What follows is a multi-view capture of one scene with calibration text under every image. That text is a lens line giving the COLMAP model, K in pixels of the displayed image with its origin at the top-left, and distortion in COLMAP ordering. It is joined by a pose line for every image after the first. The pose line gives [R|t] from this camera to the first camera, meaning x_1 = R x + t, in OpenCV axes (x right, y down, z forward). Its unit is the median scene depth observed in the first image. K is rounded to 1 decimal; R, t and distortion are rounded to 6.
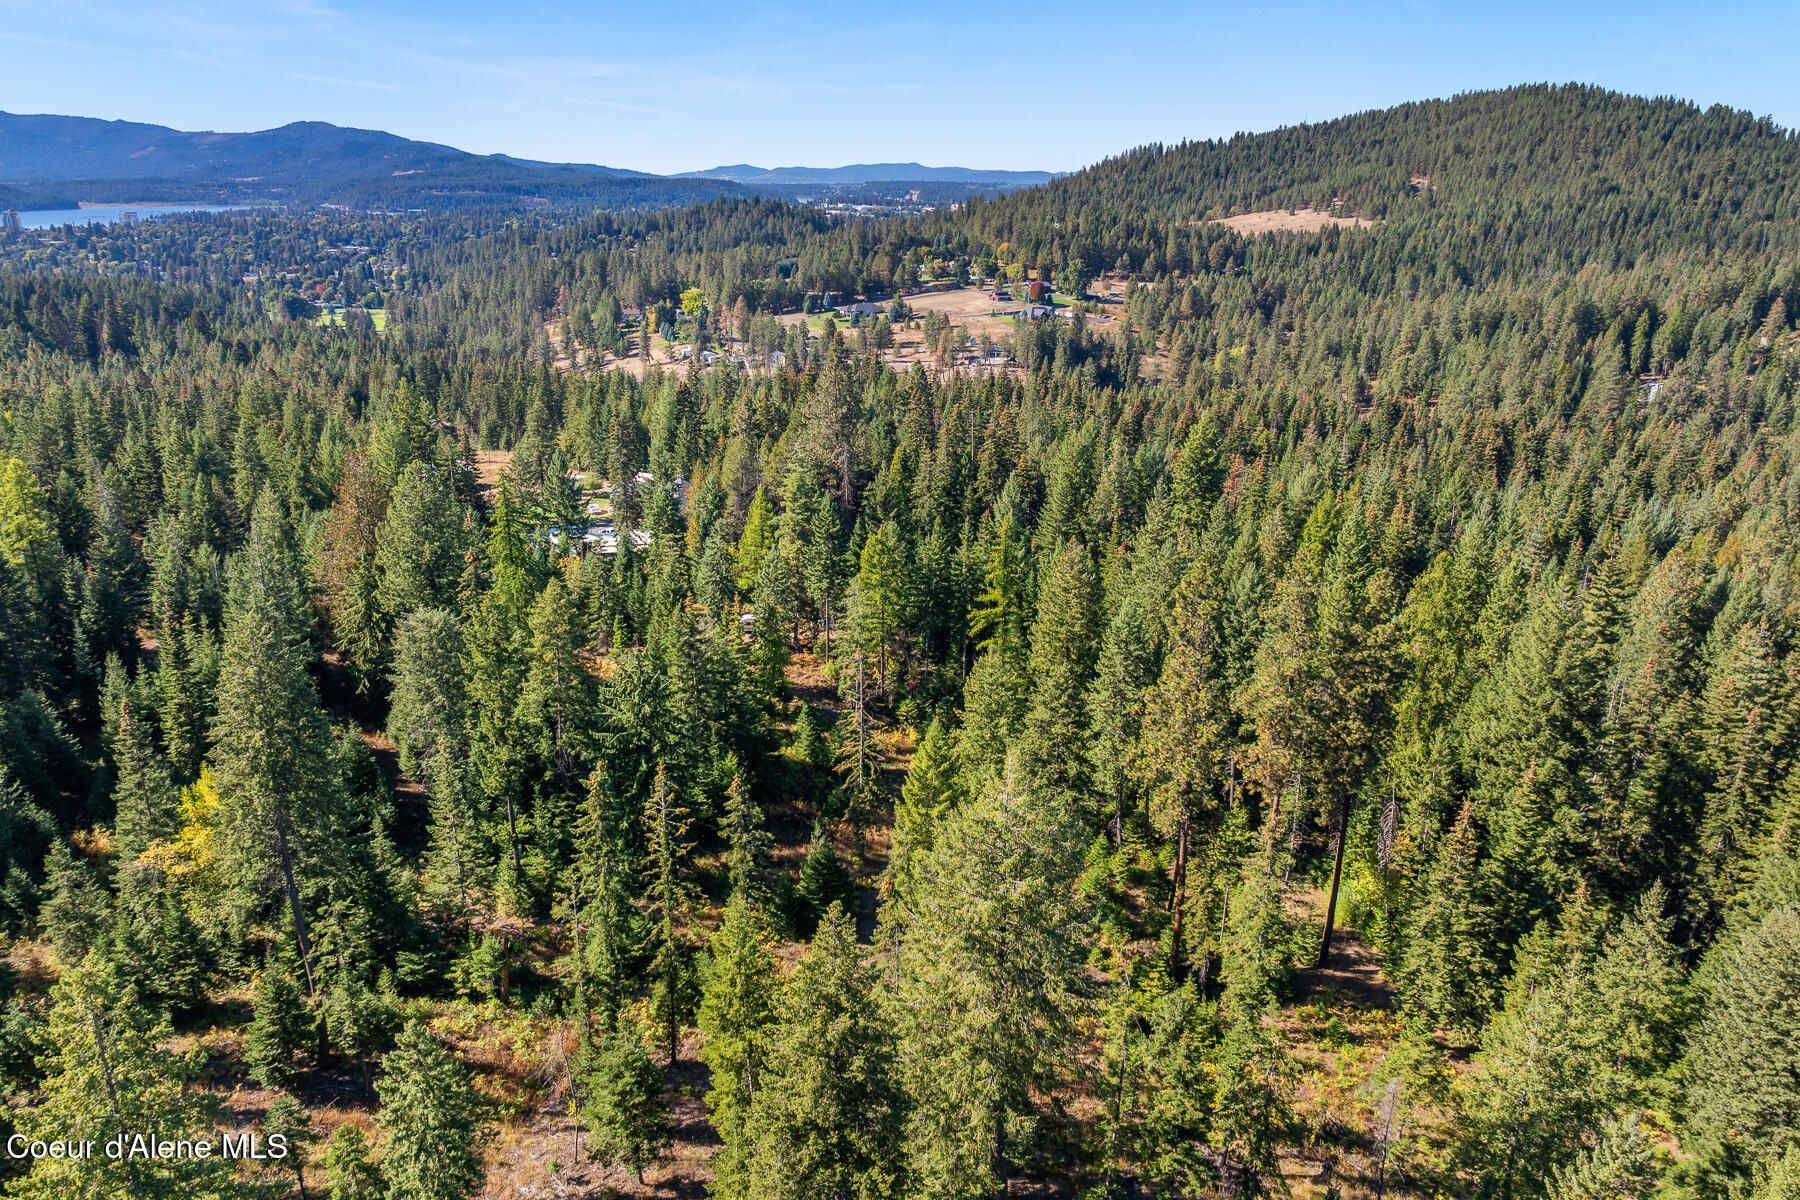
lens RADIAL K [[1247.1, 0, 900.0], [0, 1247.1, 600.0], [0, 0, 1]] dist [-0.032740, 0.002868]
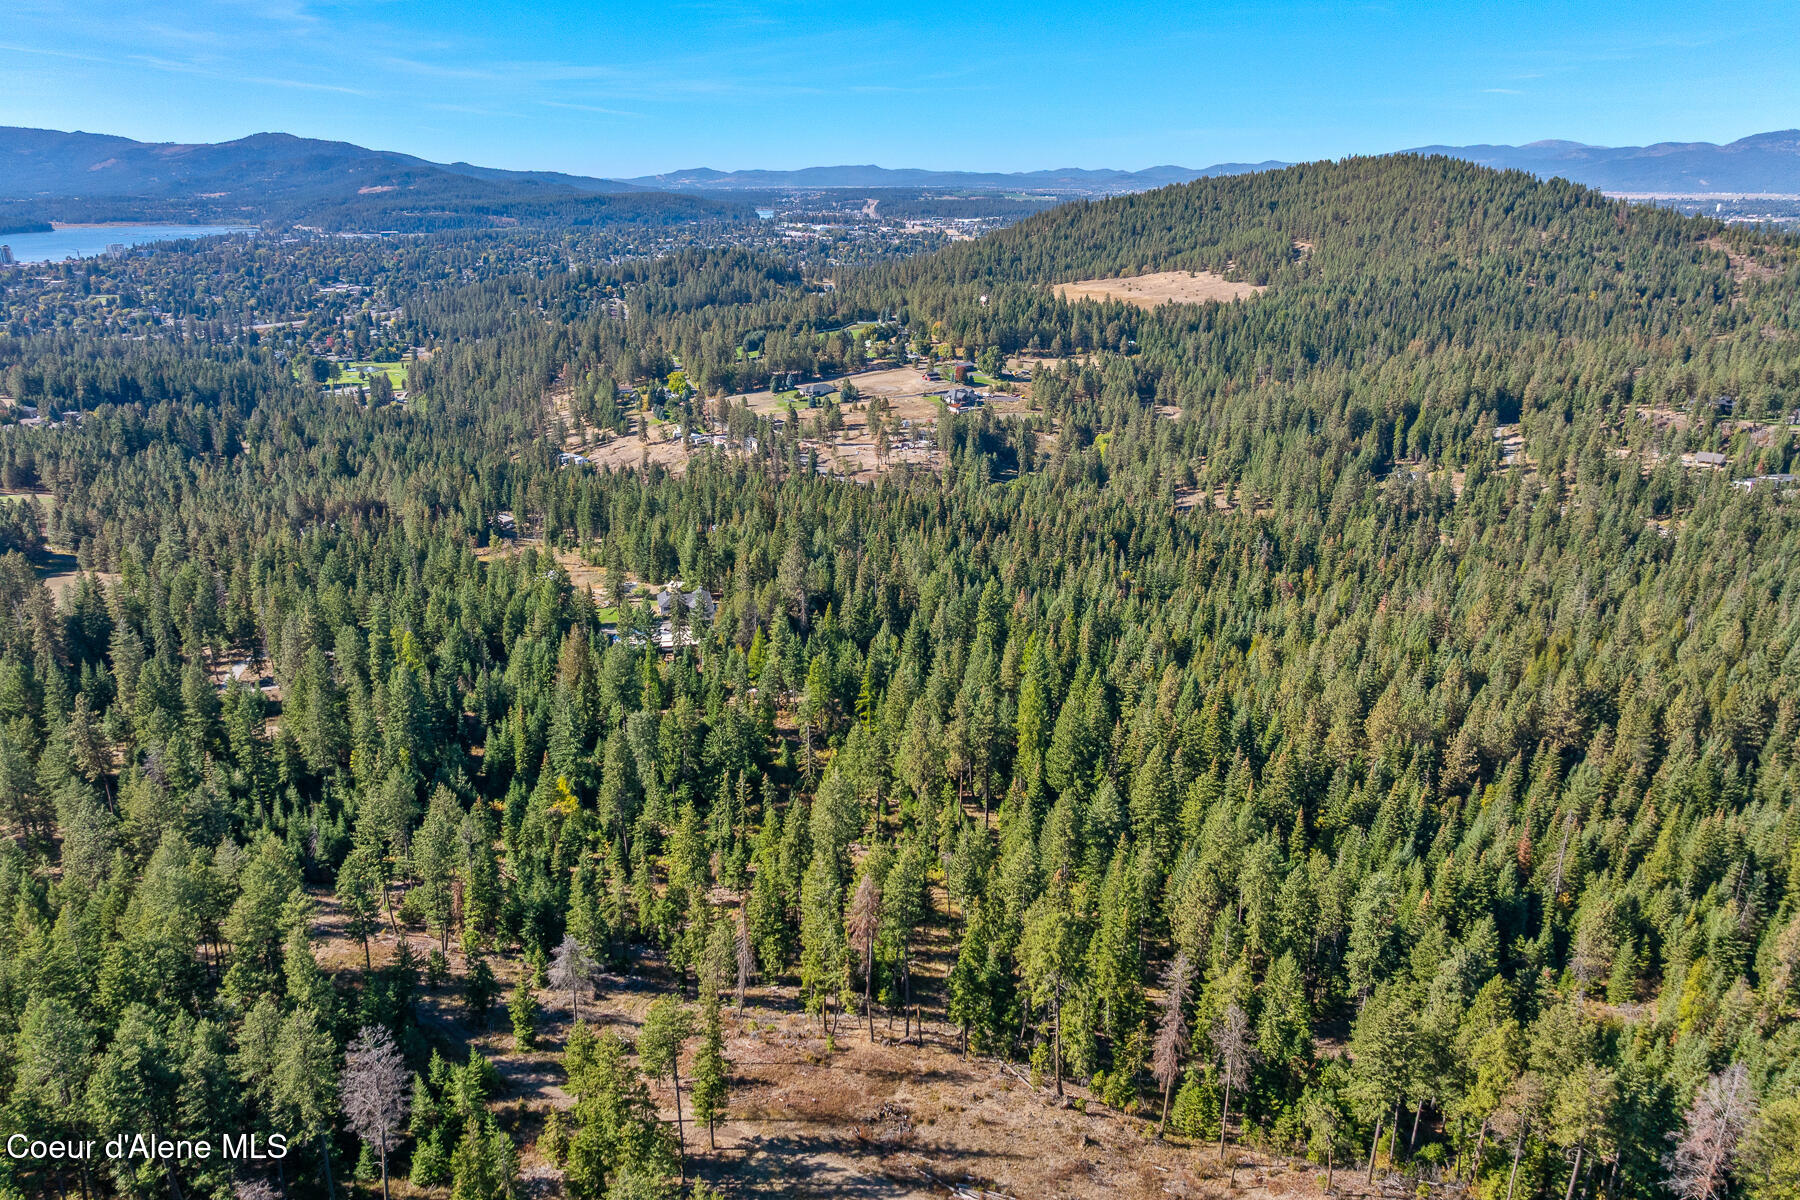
lens RADIAL K [[1247.1, 0, 900.0], [0, 1247.1, 600.0], [0, 0, 1]] dist [-0.032740, 0.002868]
pose [[0.999503, -0.016624, 0.026794, 0.013312], [0.016488, 0.999850, 0.005255, -0.031496], [-0.026878, -0.004811, 0.999627, -0.220169]]
